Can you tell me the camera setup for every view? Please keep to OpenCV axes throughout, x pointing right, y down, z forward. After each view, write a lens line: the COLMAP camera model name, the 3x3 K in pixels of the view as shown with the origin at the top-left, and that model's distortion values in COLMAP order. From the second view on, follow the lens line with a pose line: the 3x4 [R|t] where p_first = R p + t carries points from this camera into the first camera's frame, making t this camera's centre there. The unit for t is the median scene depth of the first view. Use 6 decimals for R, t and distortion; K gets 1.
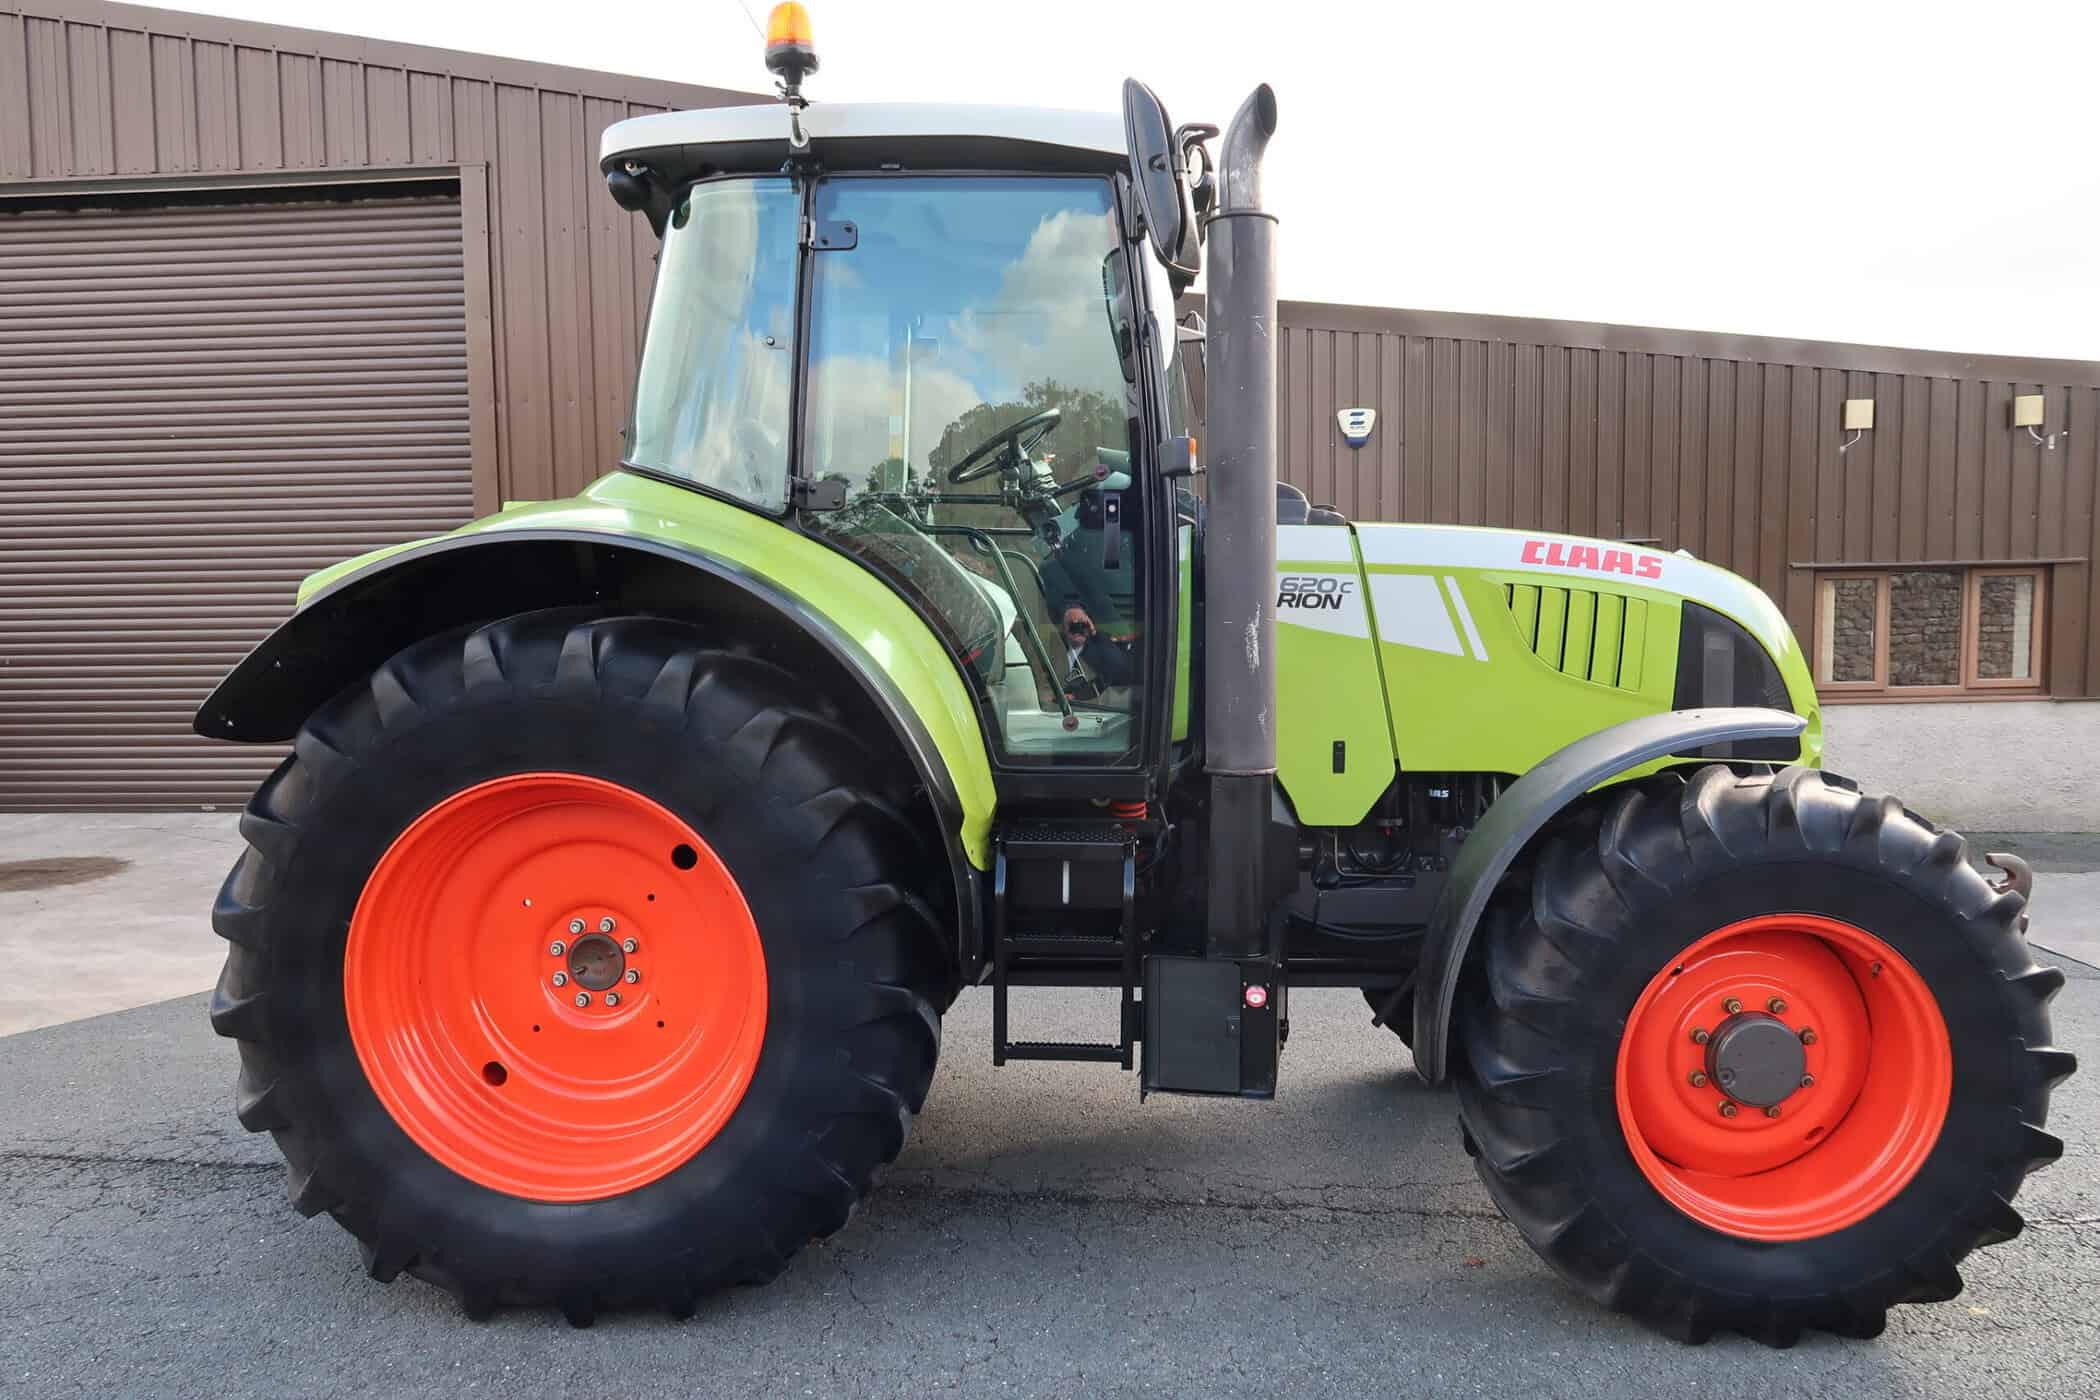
lens RADIAL K [[1450.6, 0, 1040.1], [0, 1450.6, 703.8], [0, 0, 1]] dist [-0.021039, -0.000296]
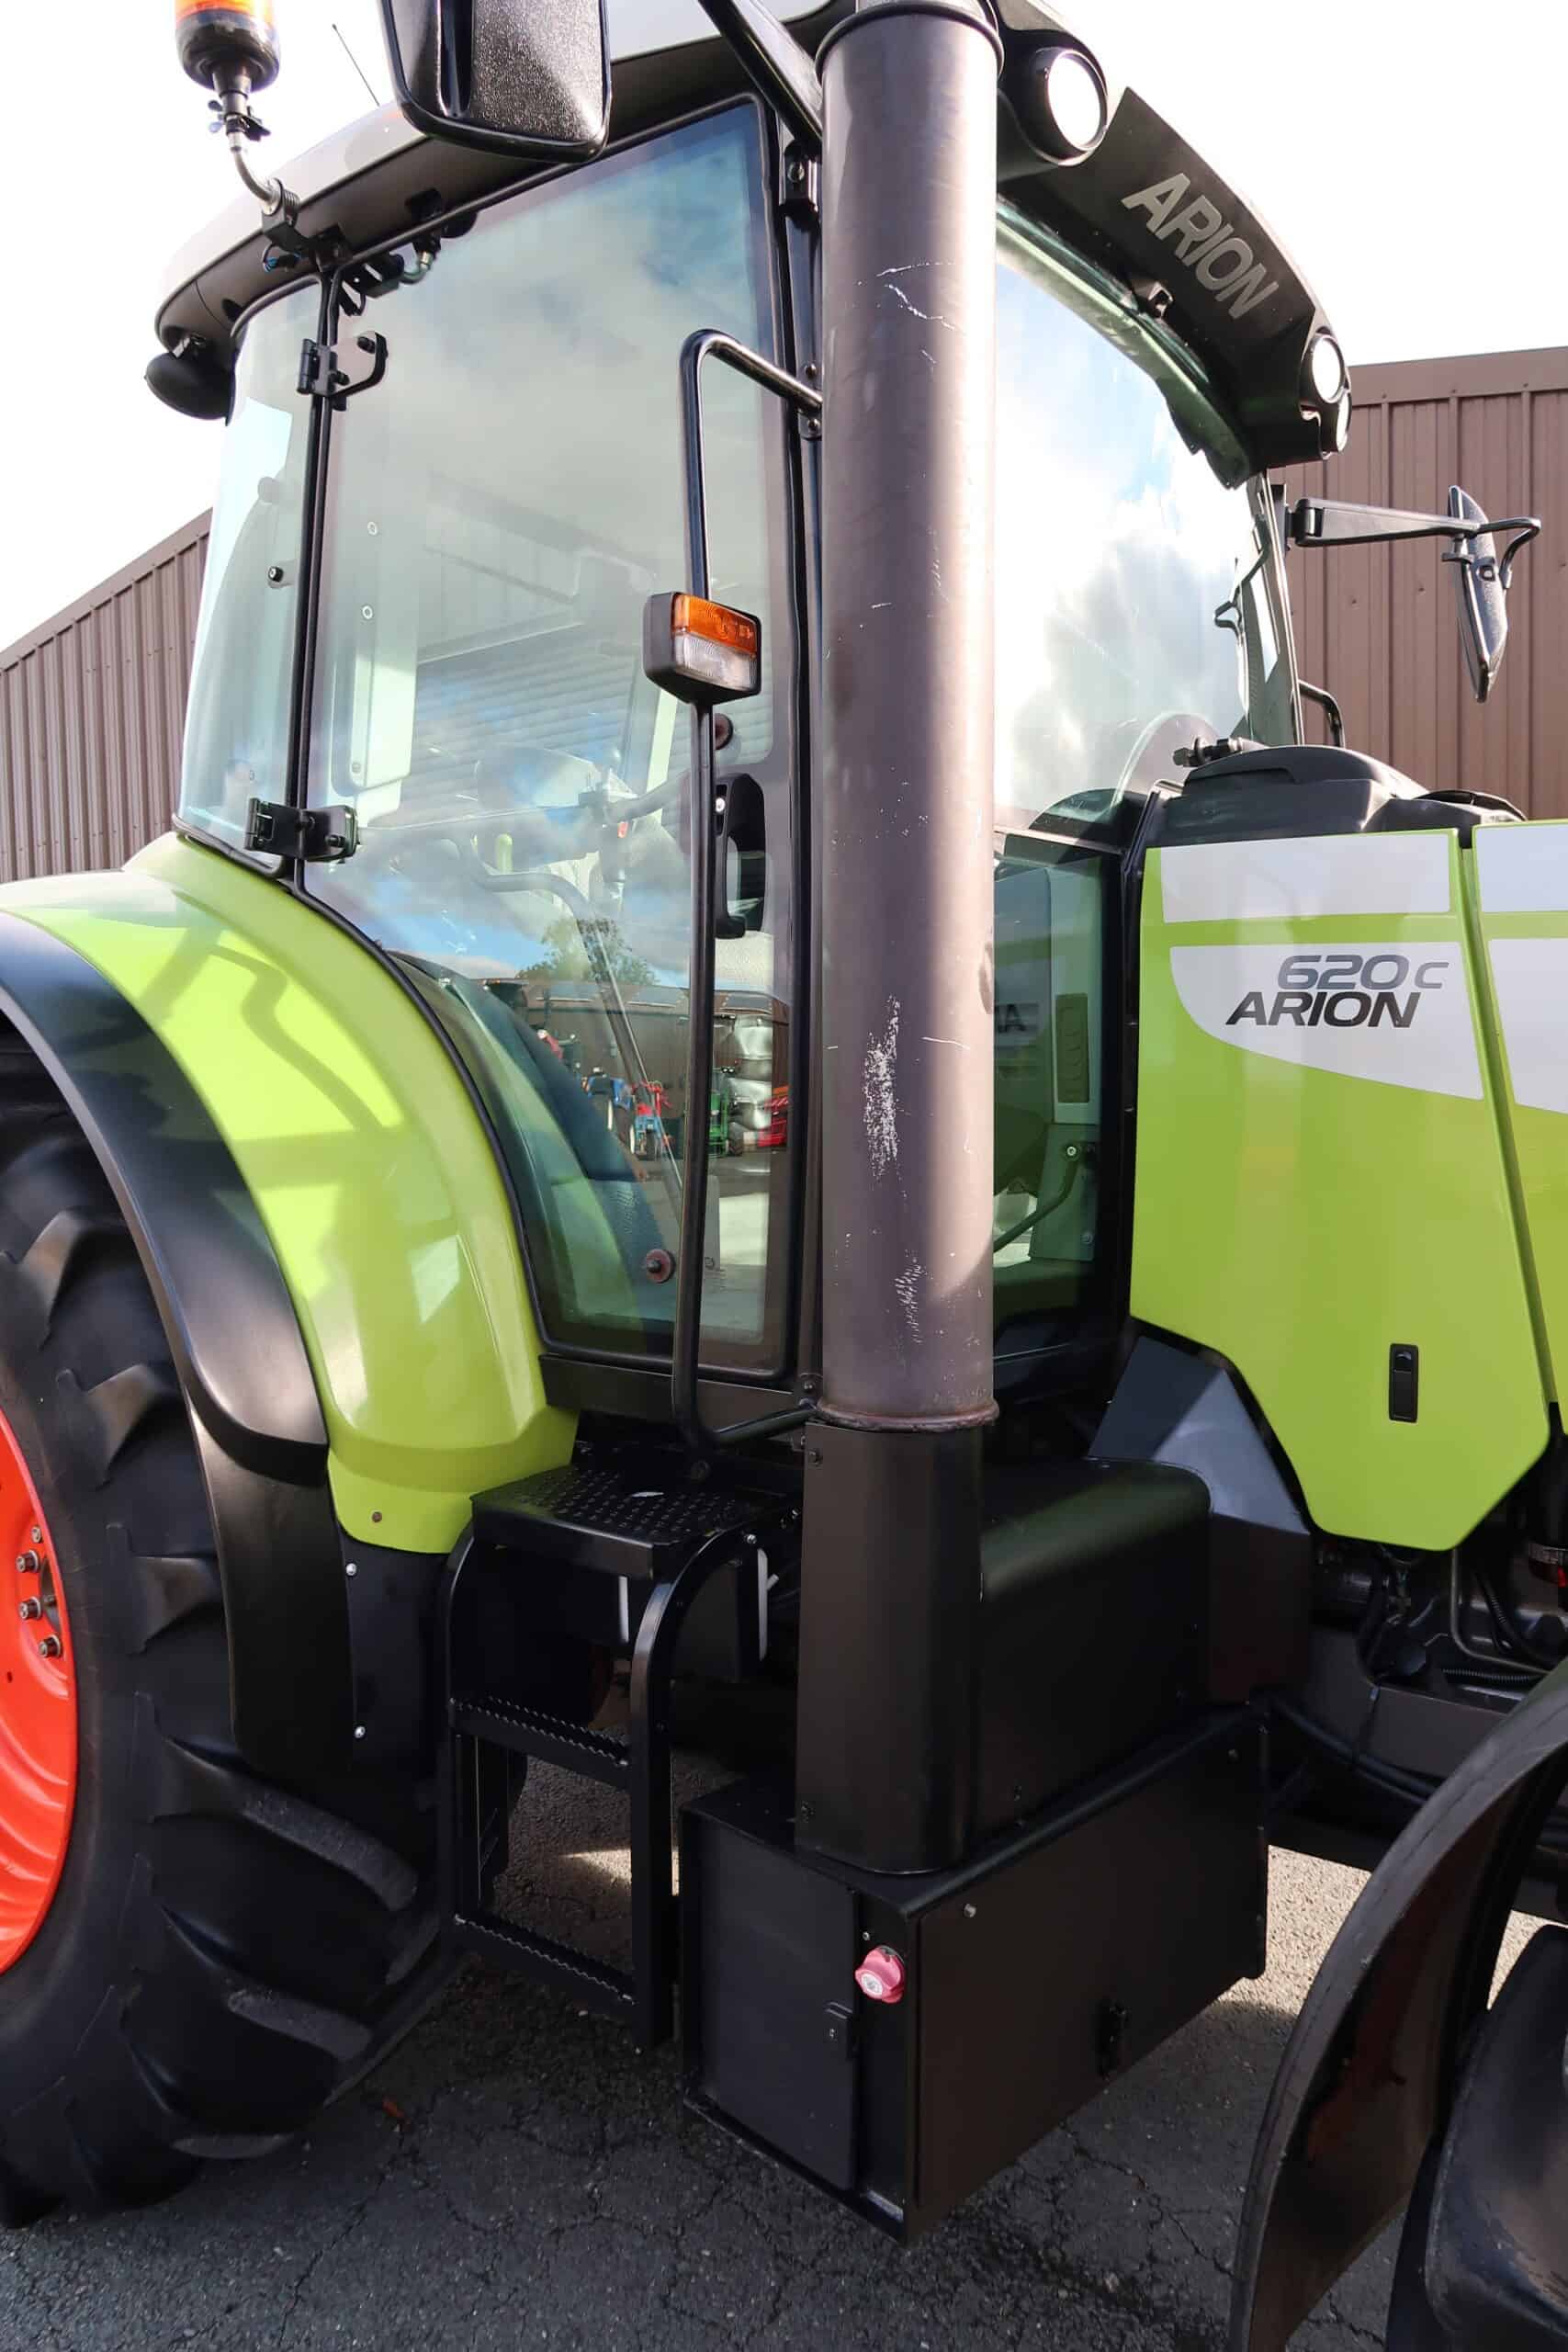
lens RADIAL K [[1609.0, 0, 787.9], [0, 1609.0, 1170.1], [0, 0, 1]] dist [-0.018594, -0.002534]
pose [[0.839765, 0.033279, -0.541929, 0.321361], [-0.037683, 0.999285, 0.002971, -0.020109], [0.541641, 0.017926, 0.840419, 0.542394]]
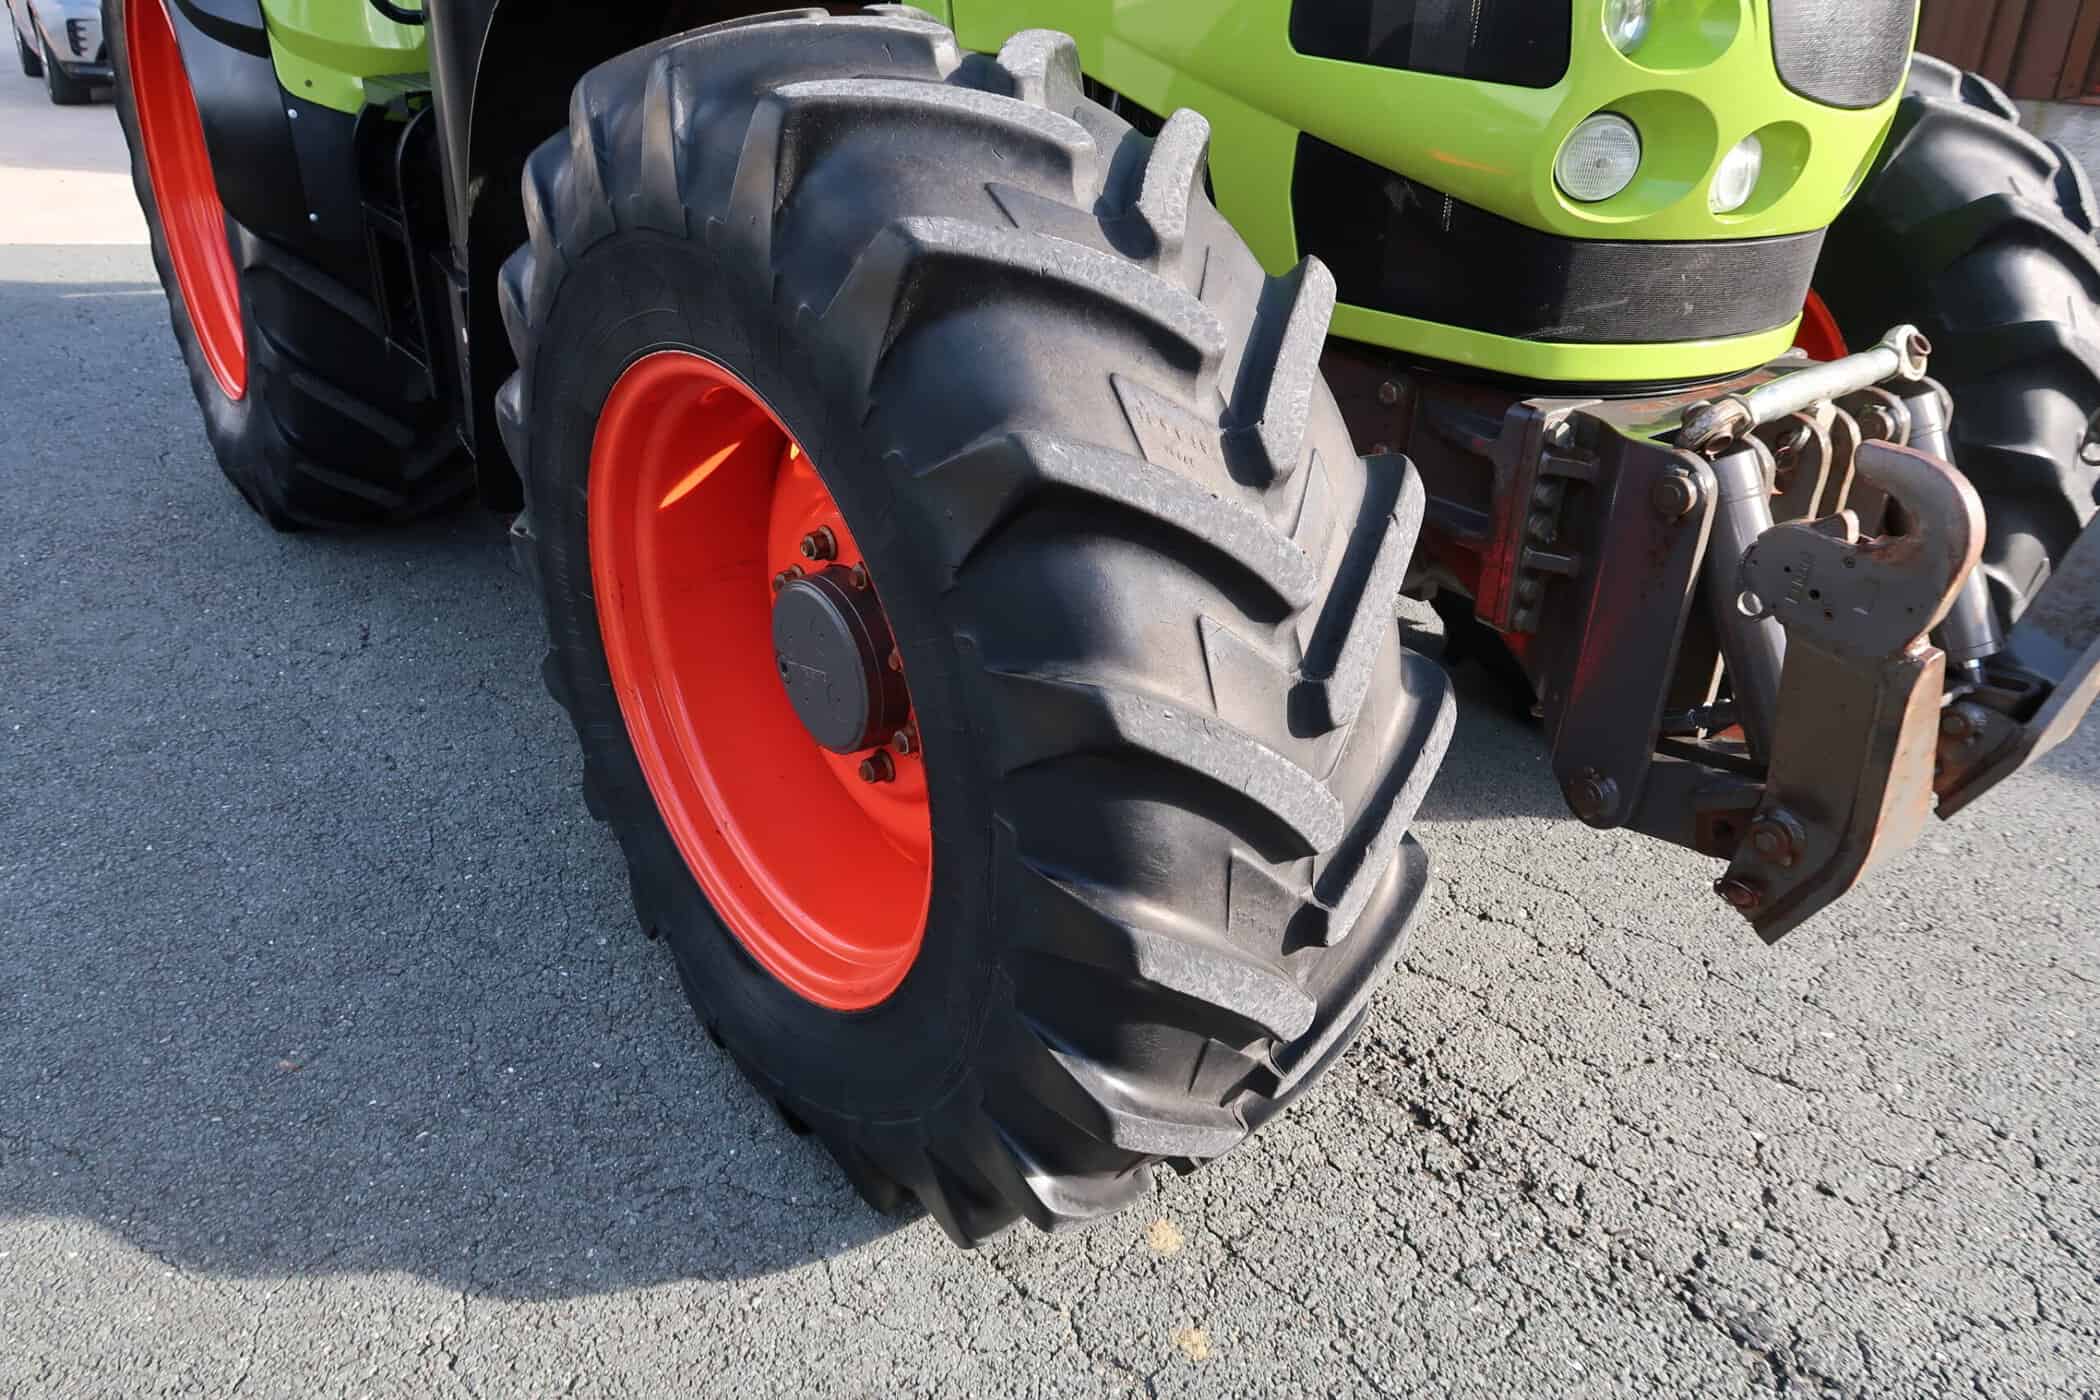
lens RADIAL K [[1436.8, 0, 1041.9], [0, 1436.8, 696.3], [0, 0, 1]] dist [-0.018594, -0.002534]
pose [[0.645966, 0.372279, -0.666436, 0.772053], [-0.083305, 0.902186, 0.423226, 0.035618], [0.758807, -0.217872, 0.613794, 0.661793]]
